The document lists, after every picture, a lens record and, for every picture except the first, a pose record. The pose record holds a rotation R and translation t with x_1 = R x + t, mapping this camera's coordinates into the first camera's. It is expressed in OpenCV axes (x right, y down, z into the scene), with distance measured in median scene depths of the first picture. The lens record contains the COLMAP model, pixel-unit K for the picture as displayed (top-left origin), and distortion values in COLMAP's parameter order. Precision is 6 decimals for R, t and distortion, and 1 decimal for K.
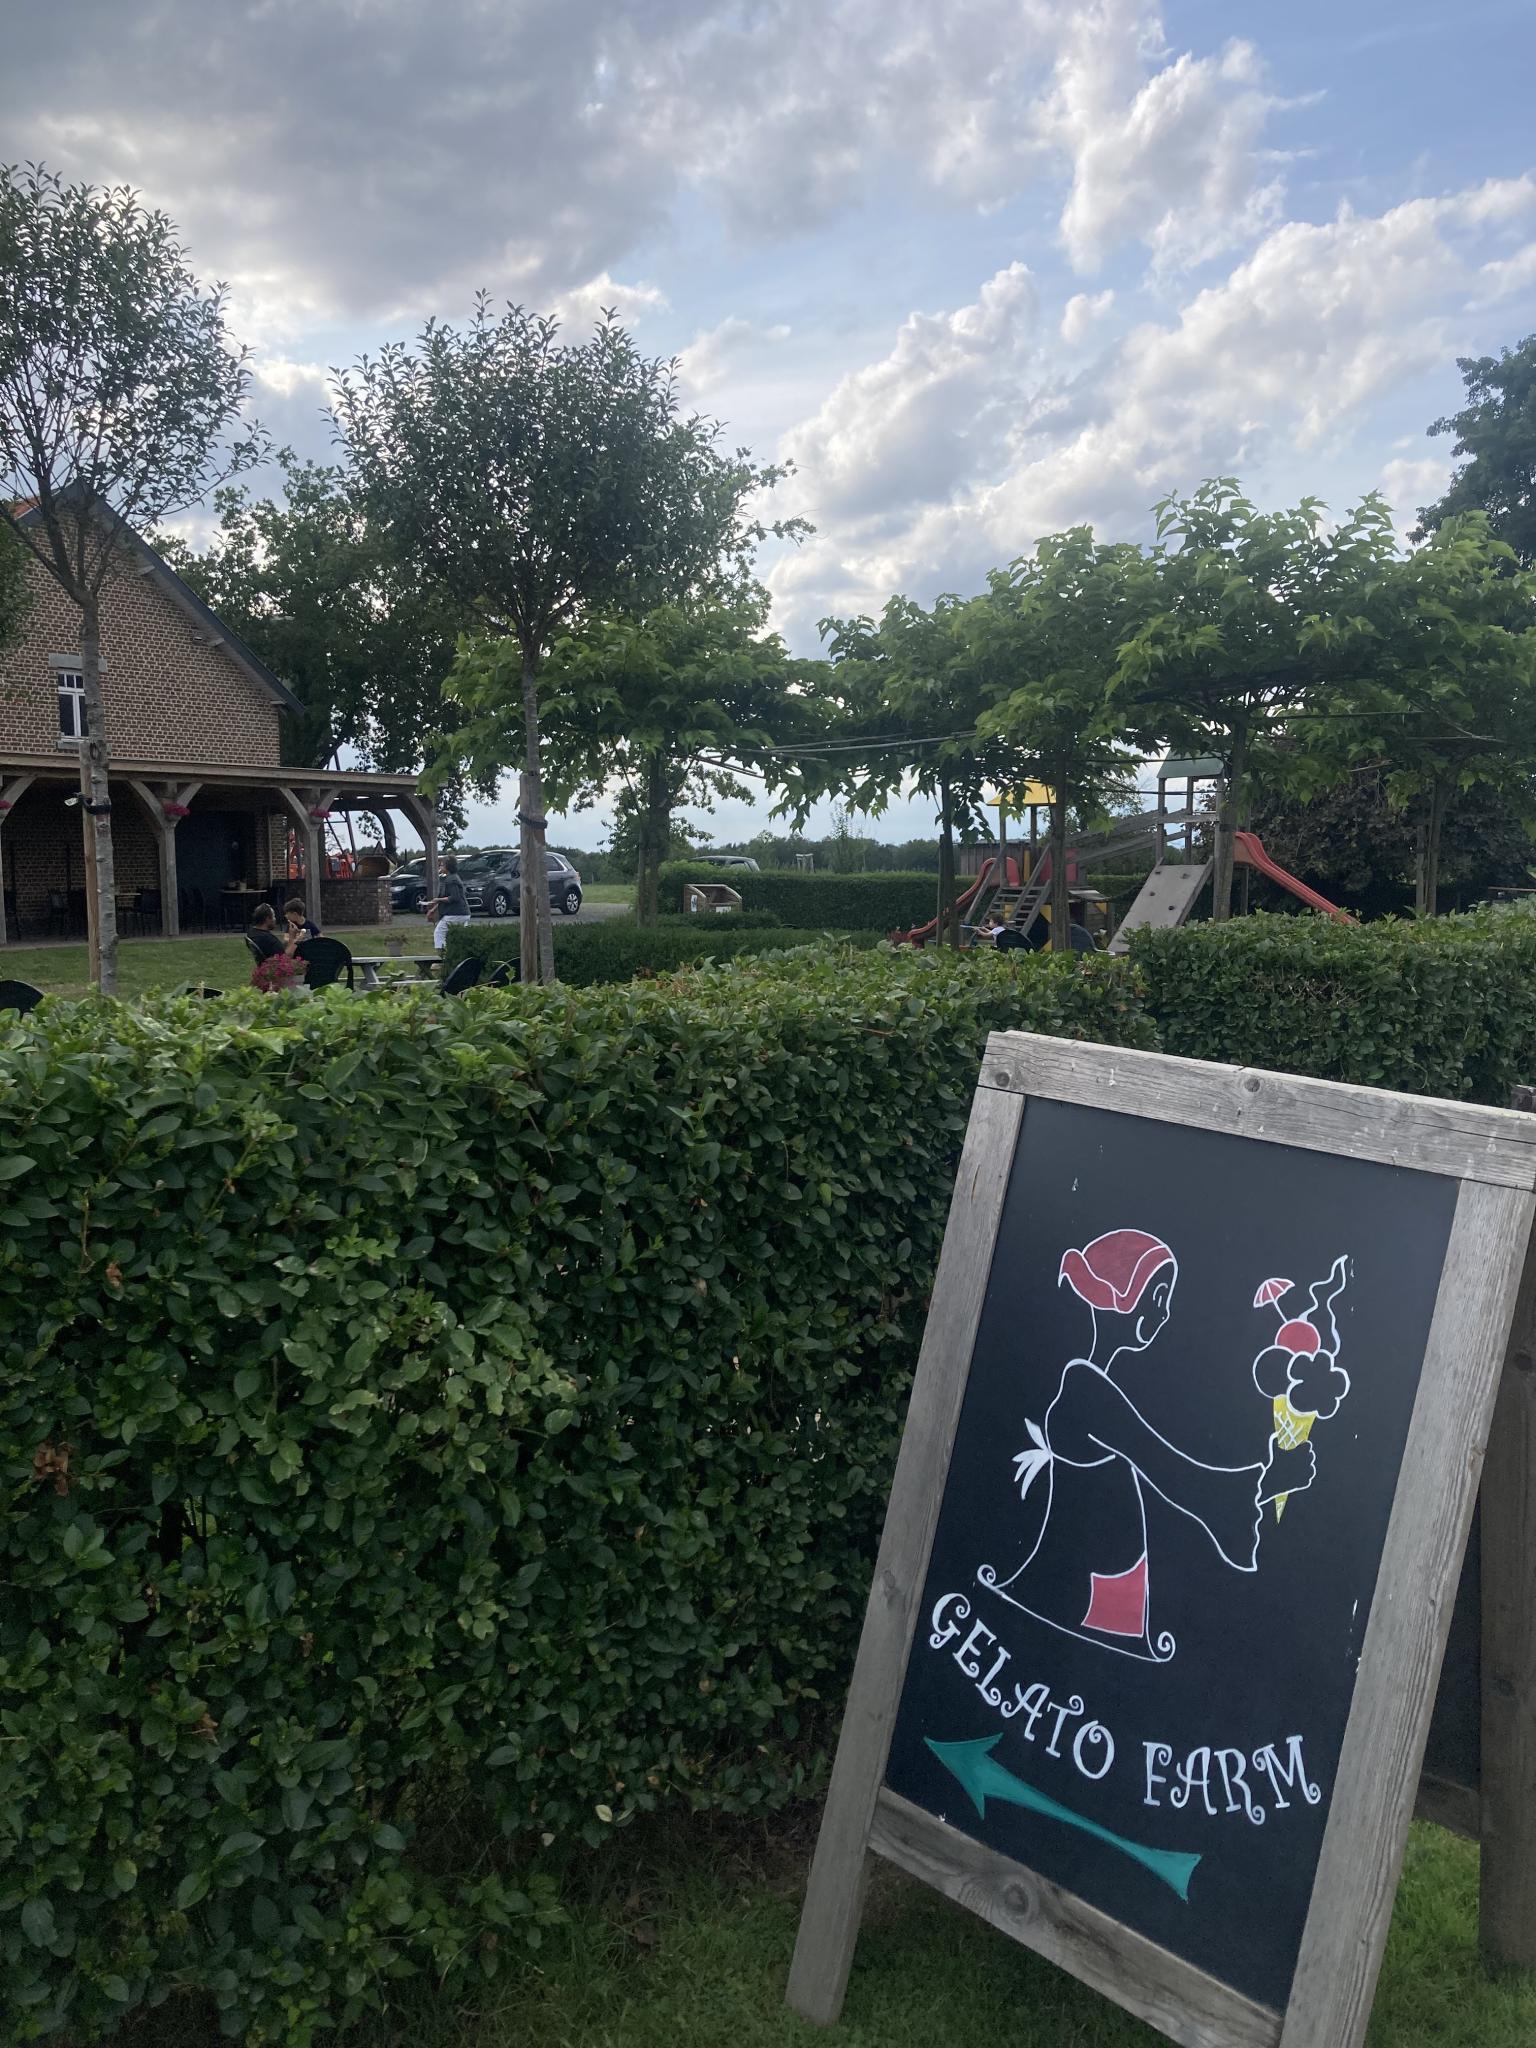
lens RADIAL K [[1675.1, 0, 768.9], [0, 1675.1, 1019.8], [0, 0, 1]] dist [-0.014137, -0.003693]
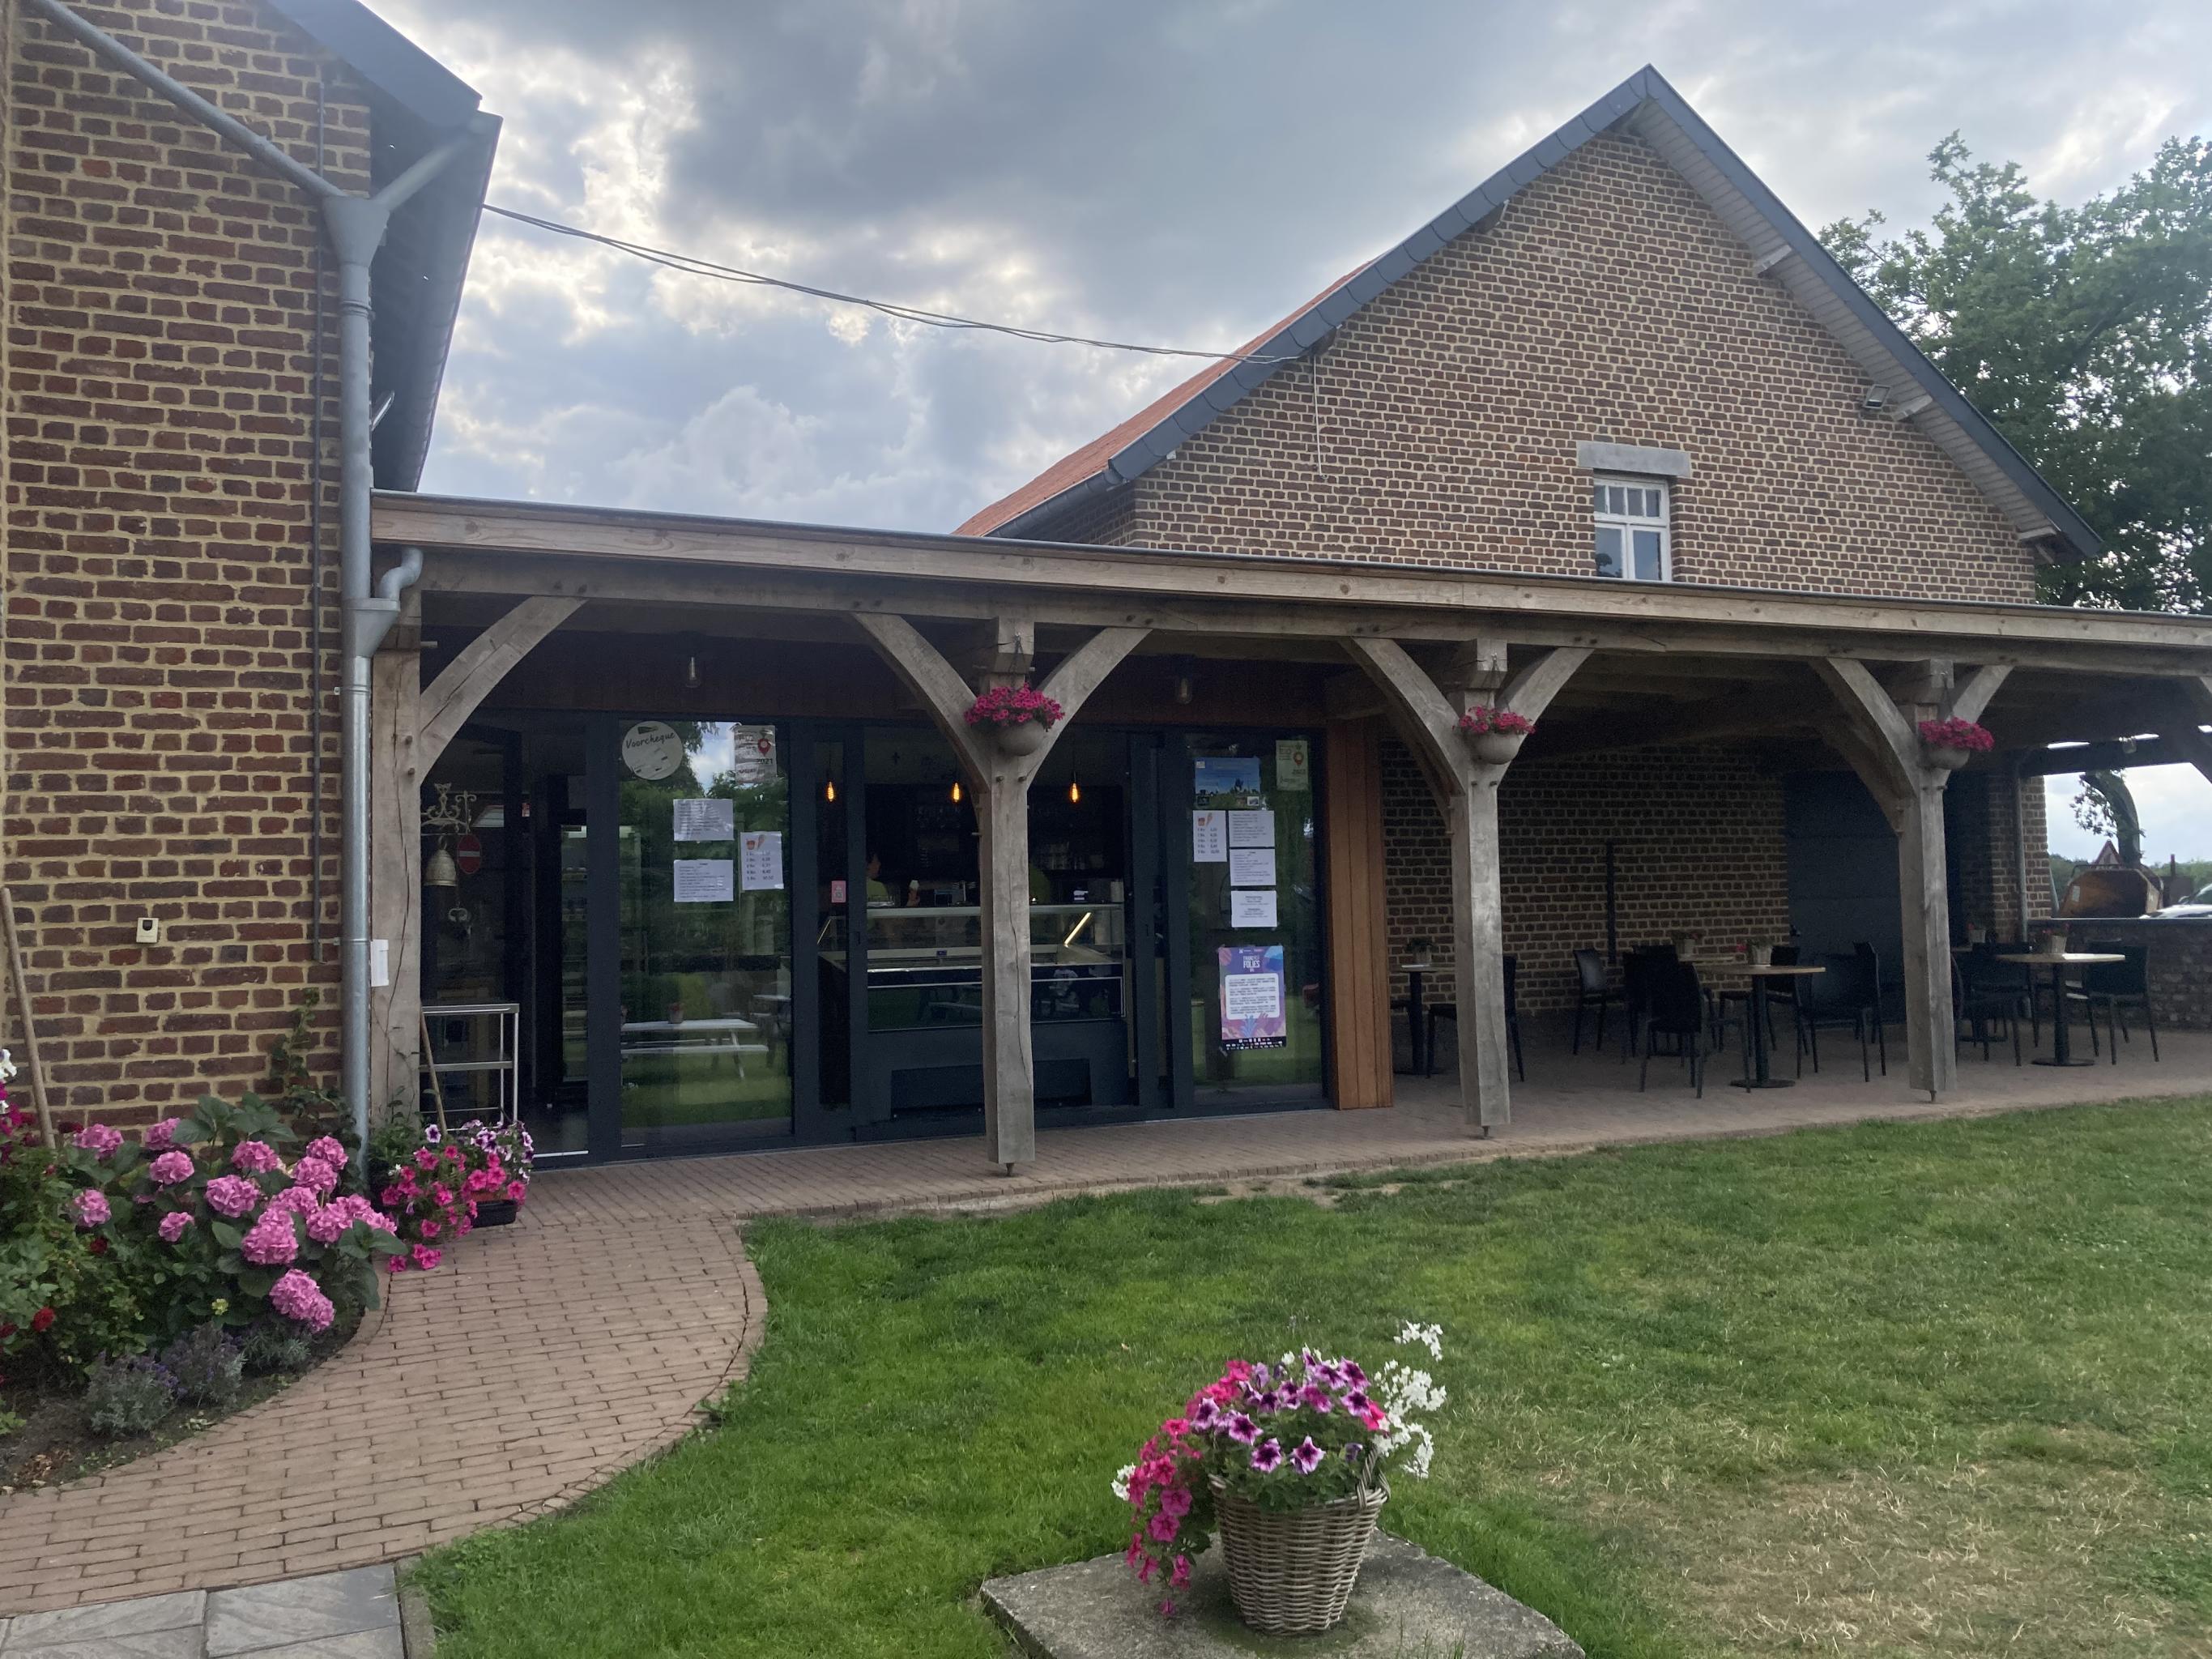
lens RADIAL K [[1809.4, 0, 1106.6], [0, 1809.4, 830.6], [0, 0, 1]] dist [-0.014137, -0.003693]
pose [[0.823159, -0.020377, -0.567445, -0.250635], [-0.048925, 0.993094, -0.106635, -0.049297], [0.565699, 0.115540, 0.816478, 0.515700]]
